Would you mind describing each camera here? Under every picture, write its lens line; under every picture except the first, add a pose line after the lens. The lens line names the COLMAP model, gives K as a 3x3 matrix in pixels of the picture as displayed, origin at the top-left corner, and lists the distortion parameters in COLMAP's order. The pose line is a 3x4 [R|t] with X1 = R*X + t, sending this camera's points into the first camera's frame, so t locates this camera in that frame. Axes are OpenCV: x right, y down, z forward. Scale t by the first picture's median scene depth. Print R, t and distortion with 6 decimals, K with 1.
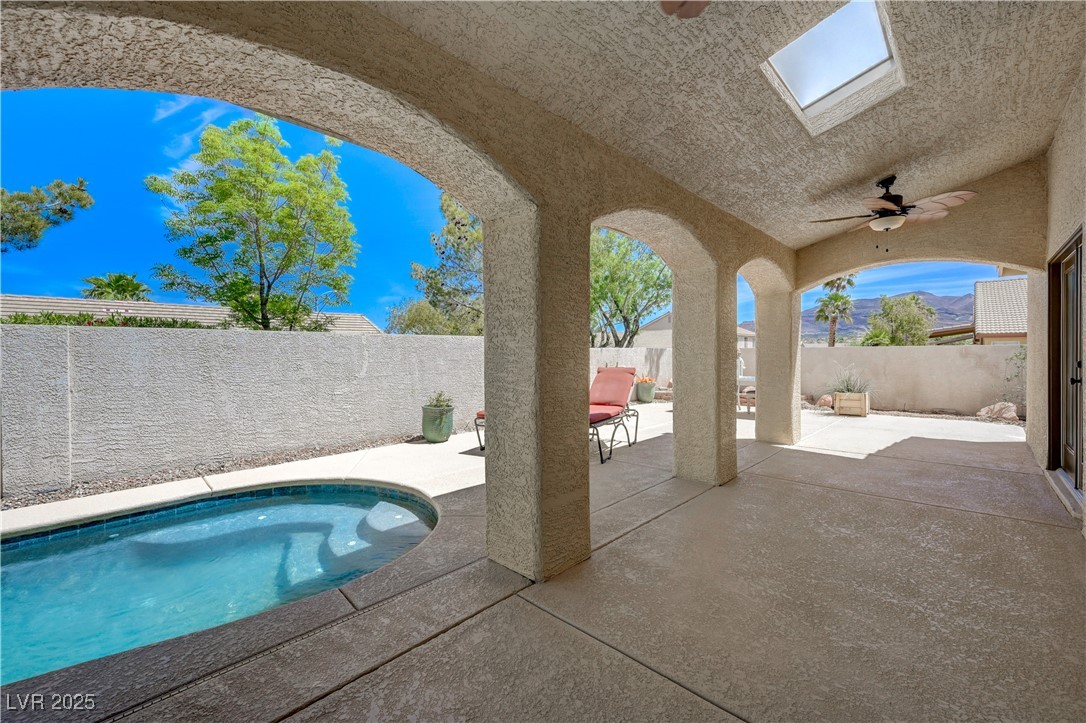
lens RADIAL K [[430.5, 0, 550.0], [0, 430.5, 354.3], [0, 0, 1]] dist [0.001122, 0.000585]
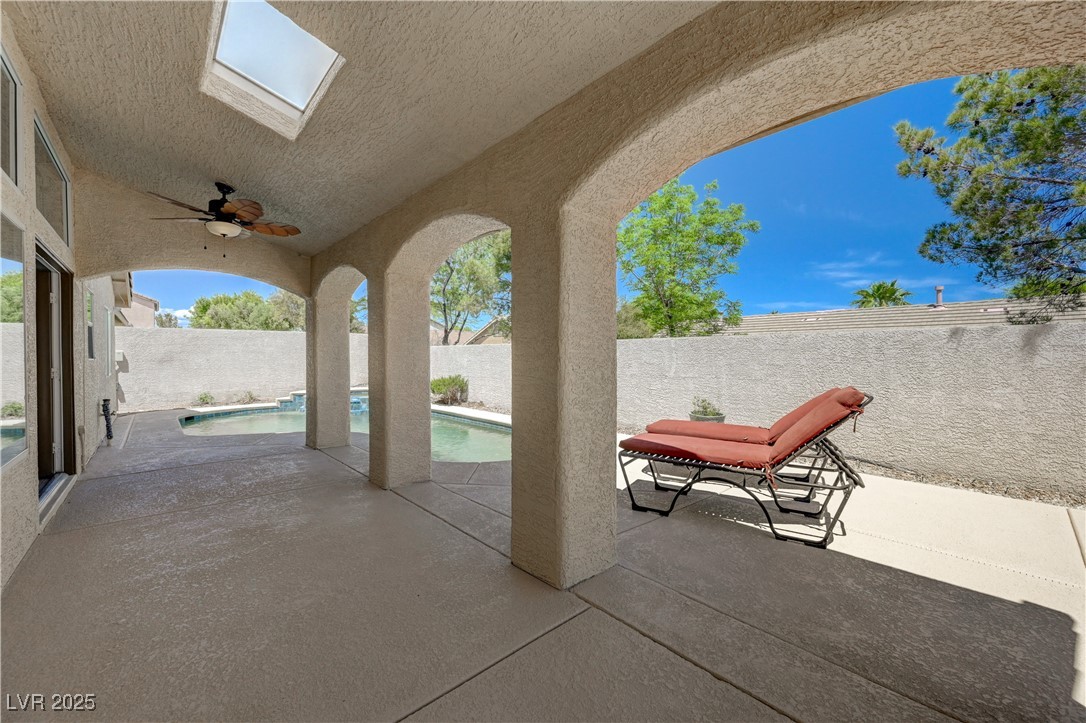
lens RADIAL K [[430.5, 0, 540.2], [0, 430.5, 363.0], [0, 0, 1]] dist [0.001122, 0.000585]
pose [[-0.067826, 0.023685, -0.997416, 0.760109], [-0.004340, 0.999702, 0.024034, -0.008671], [0.997688, 0.005959, -0.067703, 0.798473]]
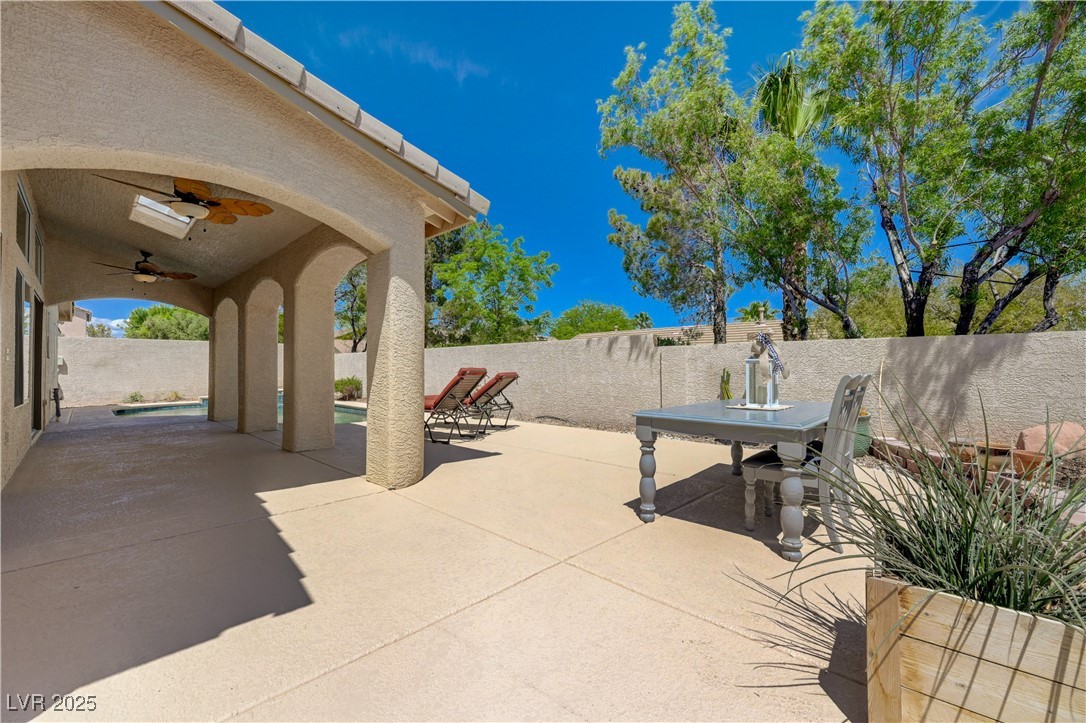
lens RADIAL K [[430.5, 0, 538.5], [0, 430.5, 361.4], [0, 0, 1]] dist [0.001122, 0.000585]
pose [[0.014767, -0.008034, -0.999859, 1.323324], [-0.002595, 0.999964, -0.008073, 0.028676], [0.999888, 0.002713, 0.014746, 1.334336]]
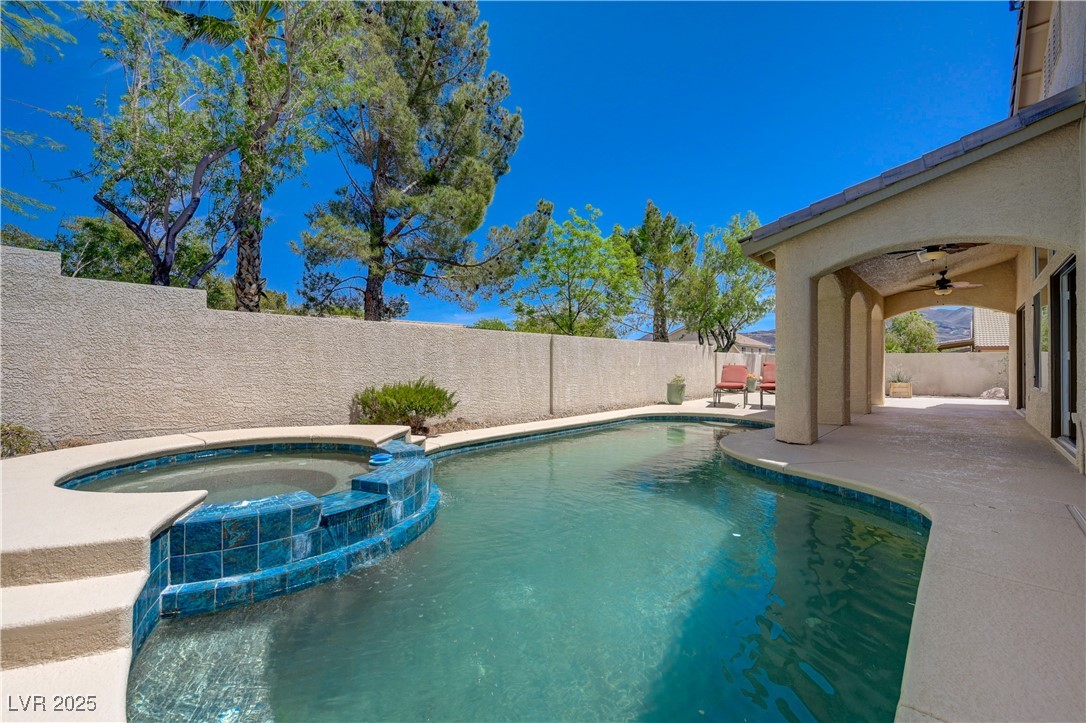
lens RADIAL K [[474.3, 0, 531.9], [0, 474.3, 359.1], [0, 0, 1]] dist [0.004289, -0.000571]
pose [[0.999276, 0.010004, 0.036697, -1.012403], [-0.009485, 0.999853, -0.014308, 0.062094], [-0.036835, 0.013950, 0.999224, -0.964503]]
